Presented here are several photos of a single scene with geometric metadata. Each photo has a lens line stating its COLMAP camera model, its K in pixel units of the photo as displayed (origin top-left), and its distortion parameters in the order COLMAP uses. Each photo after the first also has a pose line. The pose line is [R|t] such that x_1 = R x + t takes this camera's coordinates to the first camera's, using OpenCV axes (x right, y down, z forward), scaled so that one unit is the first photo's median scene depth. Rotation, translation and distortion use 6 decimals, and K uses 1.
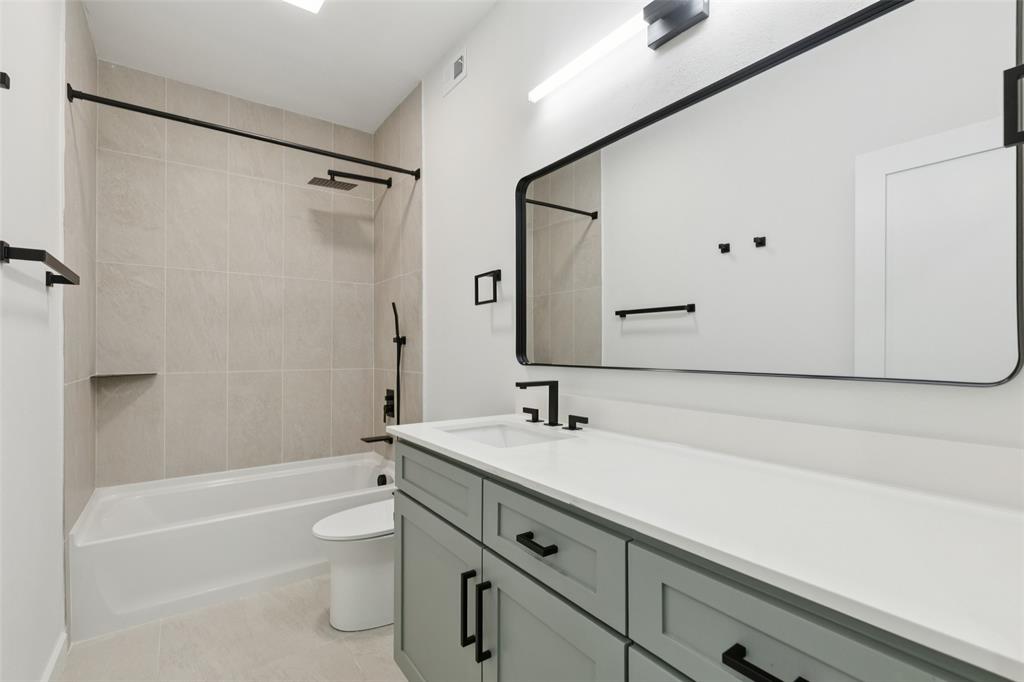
lens RADIAL K [[465.1, 0, 516.7], [0, 465.1, 344.3], [0, 0, 1]] dist [0.005869, -0.000762]
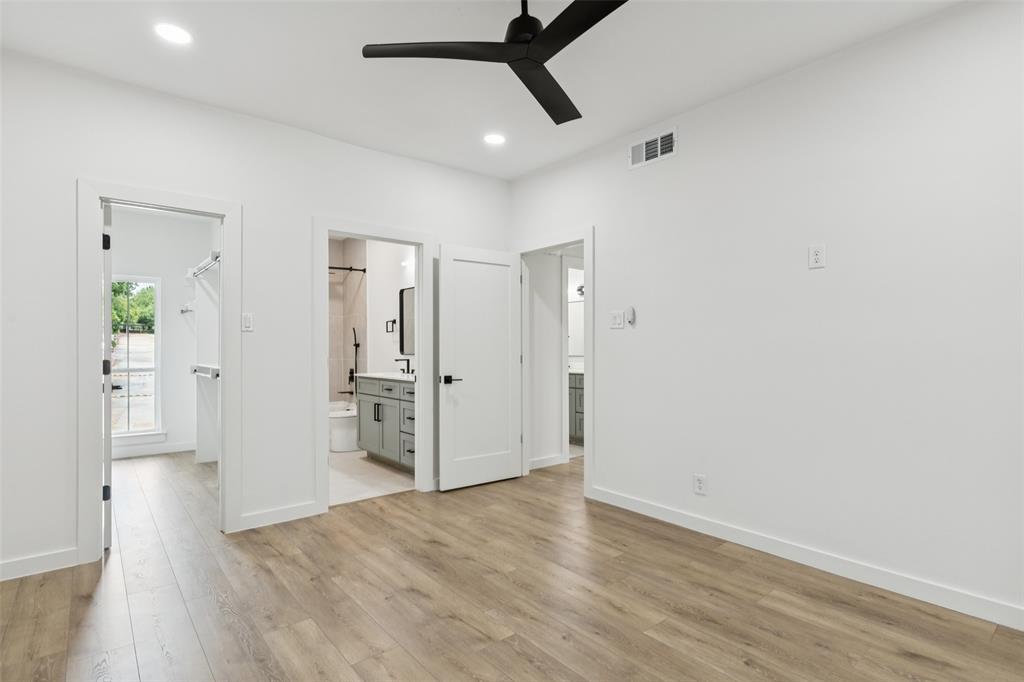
lens RADIAL K [[508.7, 0, 515.4], [0, 508.7, 343.7], [0, 0, 1]] dist [0.006062, -0.000480]
pose [[0.997657, -0.005937, 0.068153, 0.130581], [0.005447, 0.999958, 0.007372, -0.010952], [-0.068194, -0.006984, 0.997648, -0.568897]]
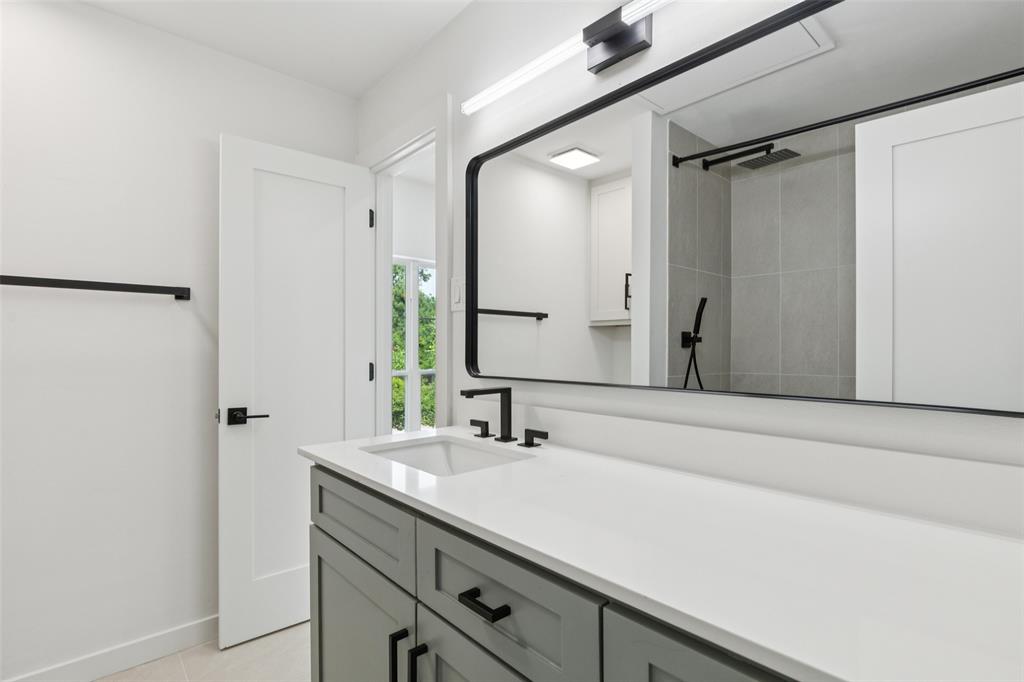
lens RADIAL K [[508.7, 0, 510.7], [0, 508.7, 341.4], [0, 0, 1]] dist [0.006062, -0.000480]
pose [[0.996367, -0.000134, 0.085162, 0.012156], [-0.000103, 0.999996, 0.002773, -0.008703], [-0.085162, -0.002772, 0.996363, 0.125018]]
